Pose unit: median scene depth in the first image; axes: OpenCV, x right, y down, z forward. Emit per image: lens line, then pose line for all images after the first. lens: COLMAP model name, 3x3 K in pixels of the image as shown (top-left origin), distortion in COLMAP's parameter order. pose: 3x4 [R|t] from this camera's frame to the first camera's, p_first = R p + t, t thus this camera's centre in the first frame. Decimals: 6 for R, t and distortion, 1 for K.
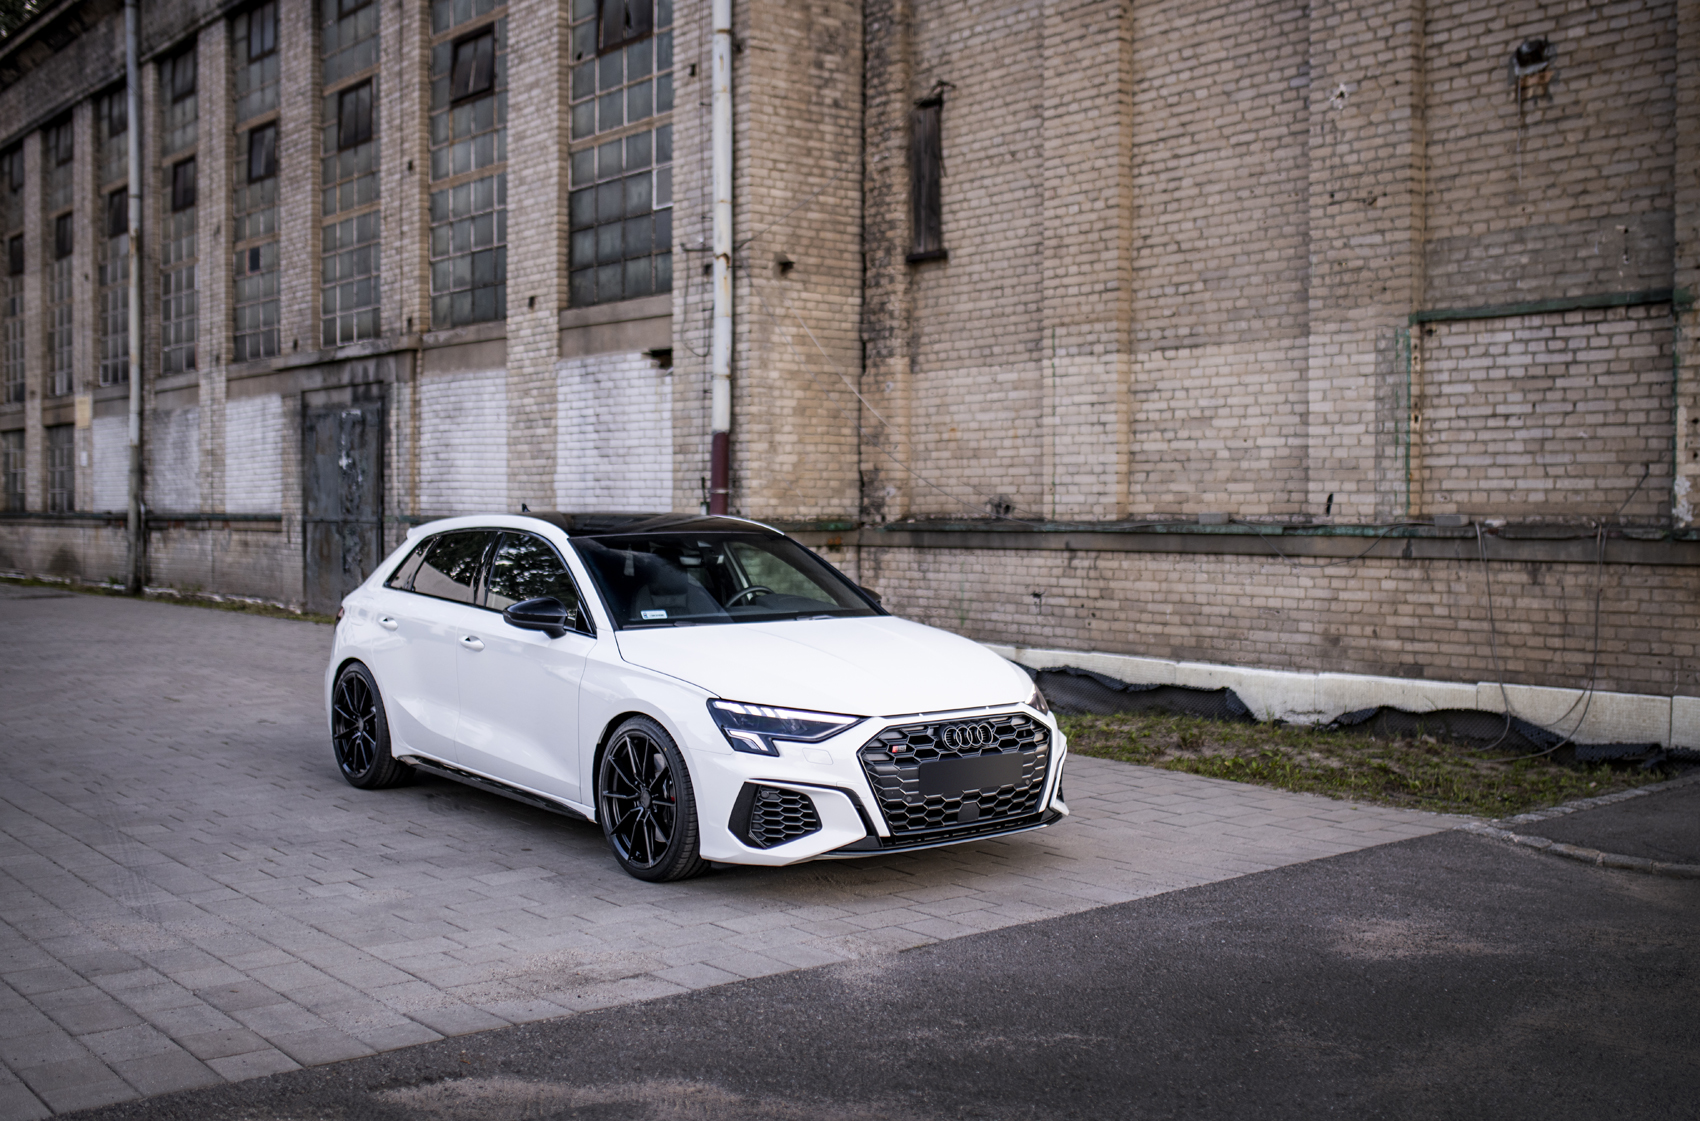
lens RADIAL K [[1816.7, 0, 855.2], [0, 1816.7, 569.5], [0, 0, 1]] dist [-0.076828, 0.122046]
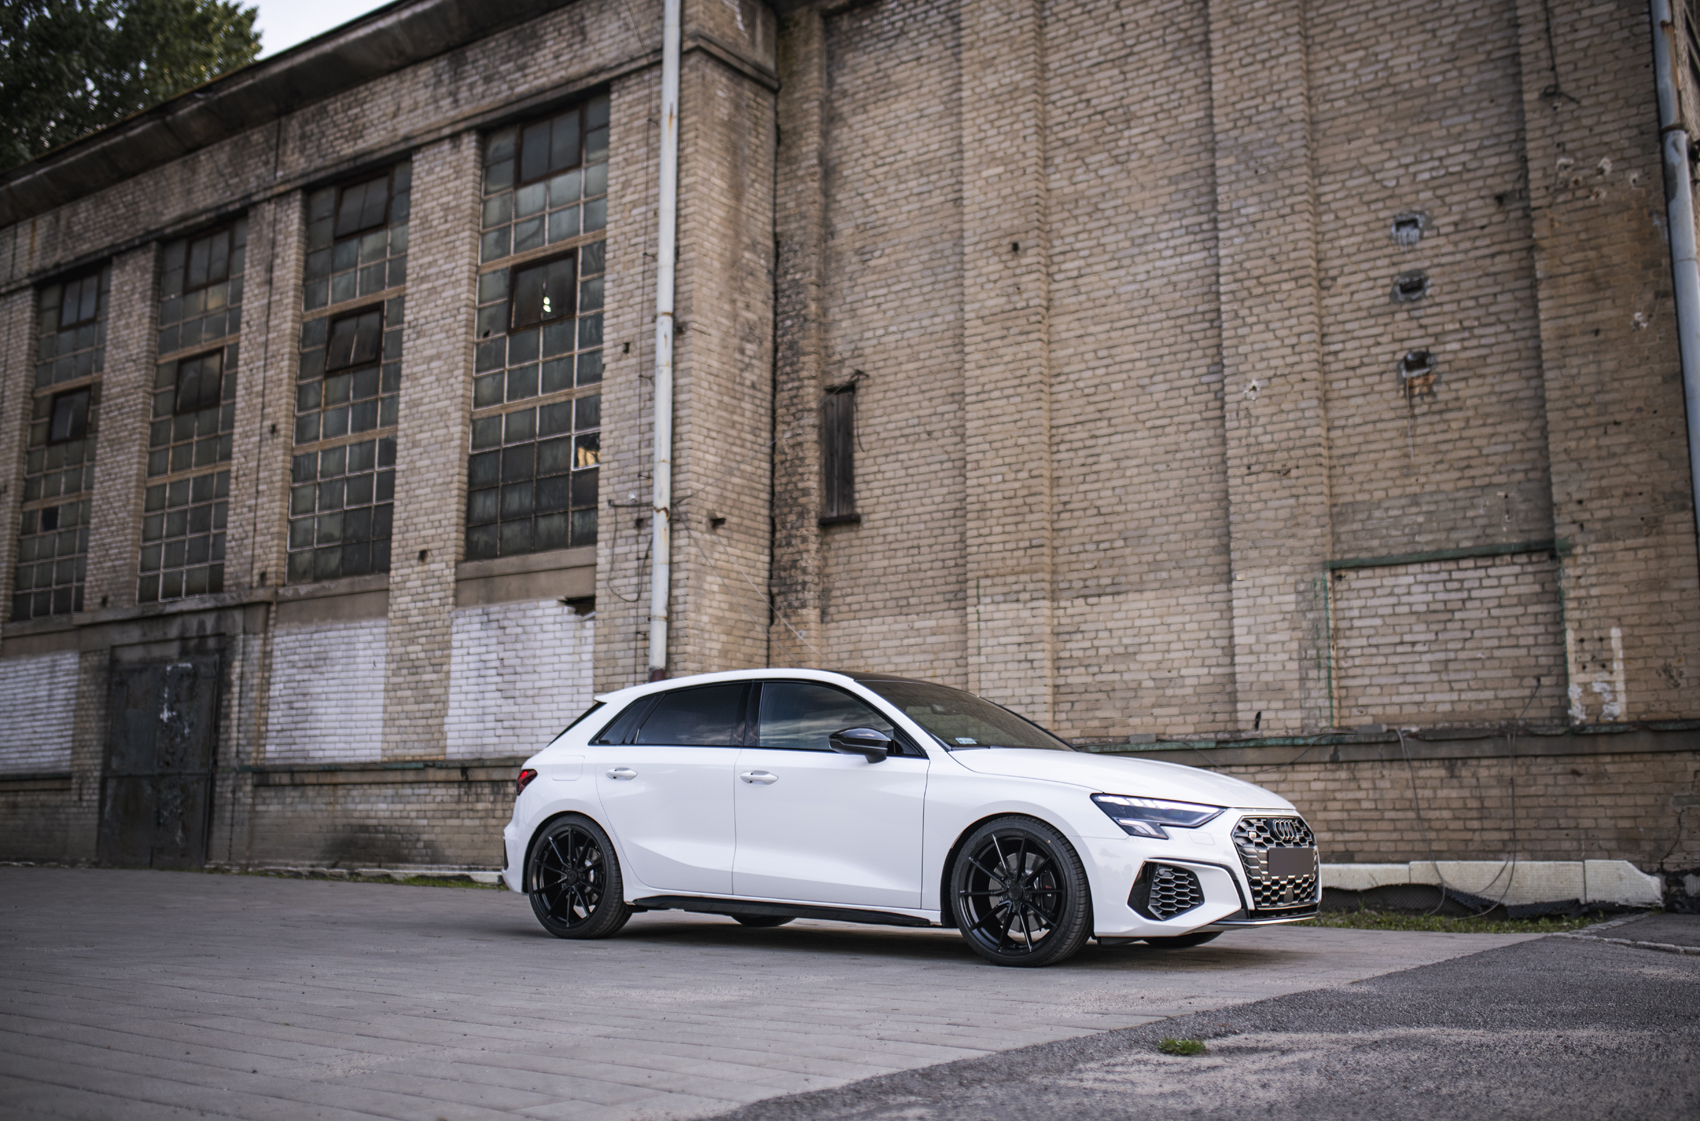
lens RADIAL K [[1691.1, 0, 869.0], [0, 1691.1, 556.3], [0, 0, 1]] dist [-0.072055, 0.120390]
pose [[0.962294, 0.044667, 0.268321, -0.225181], [0.009981, 0.979964, -0.198926, 0.059697], [-0.271830, 0.194103, 0.942567, 0.003802]]
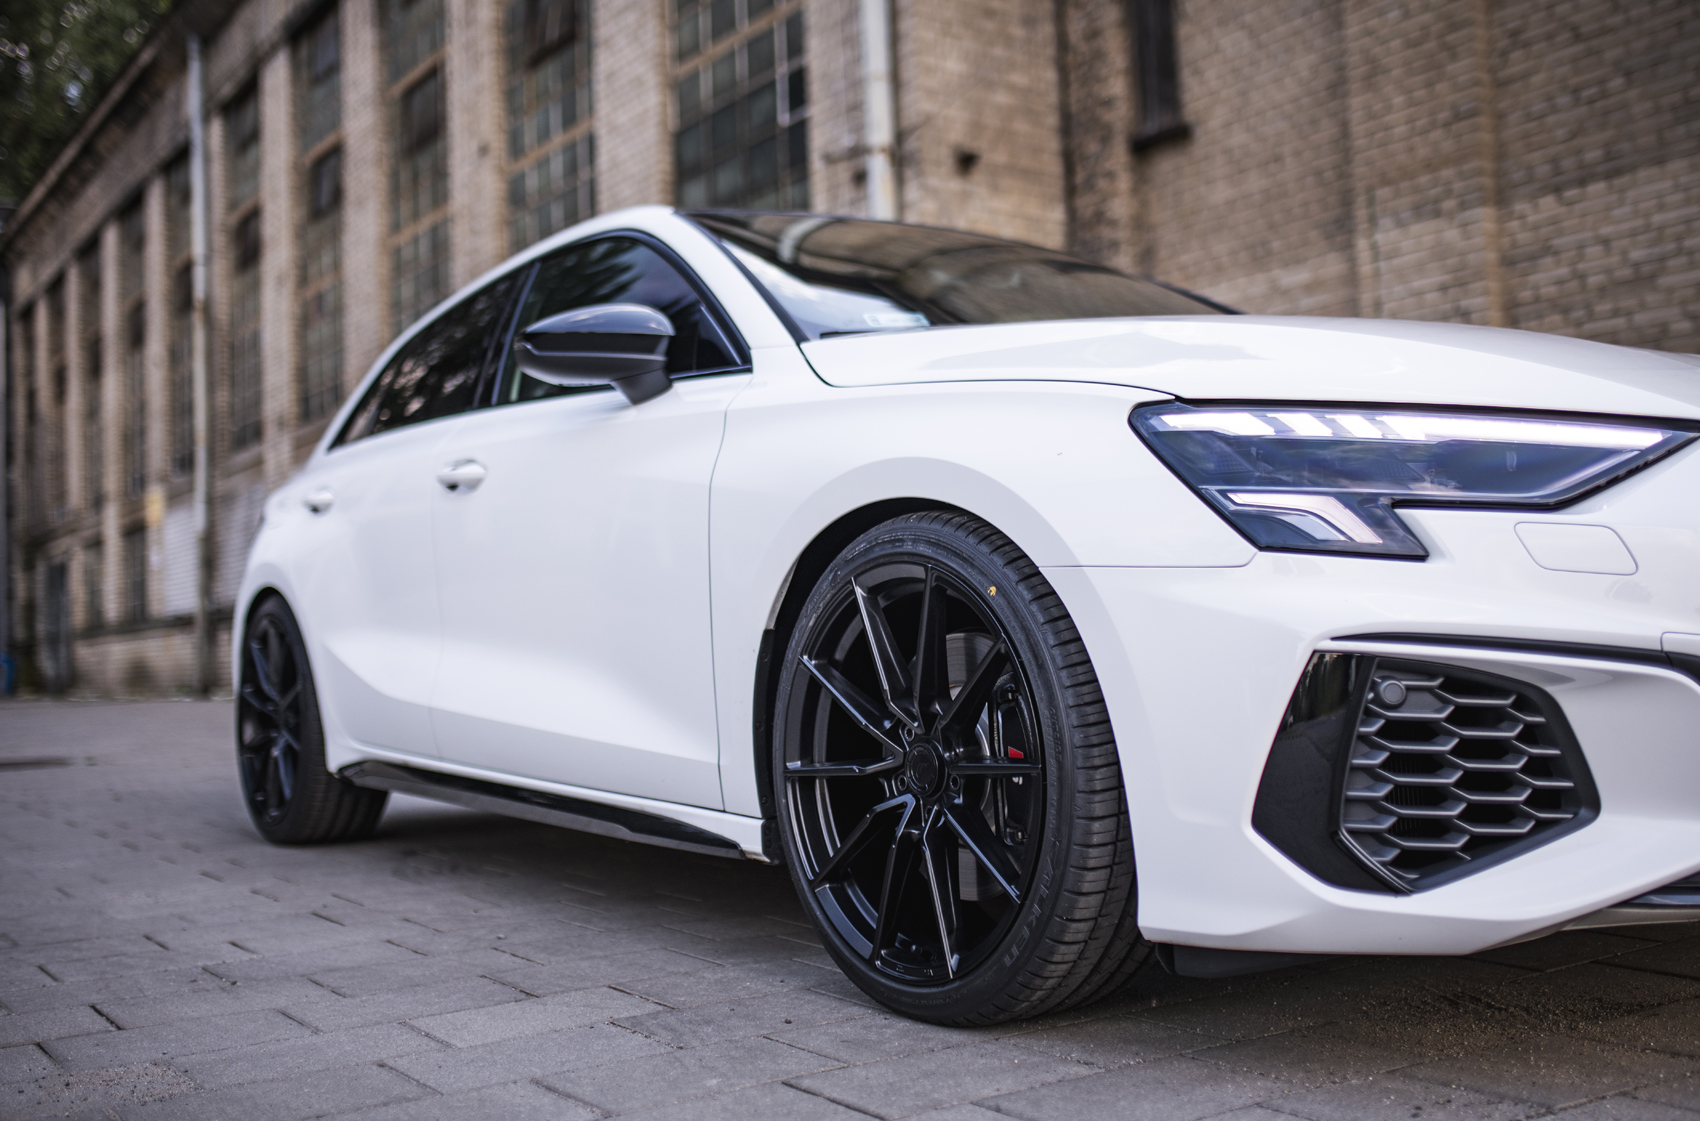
lens RADIAL K [[1730.4, 0, 823.9], [0, 1730.4, 560.7], [0, 0, 1]] dist [-0.061502, 0.099588]
pose [[0.996243, -0.041069, -0.076238, -0.049636], [0.034258, 0.995478, -0.088597, 0.053571], [0.079532, 0.085652, 0.993146, 0.315317]]
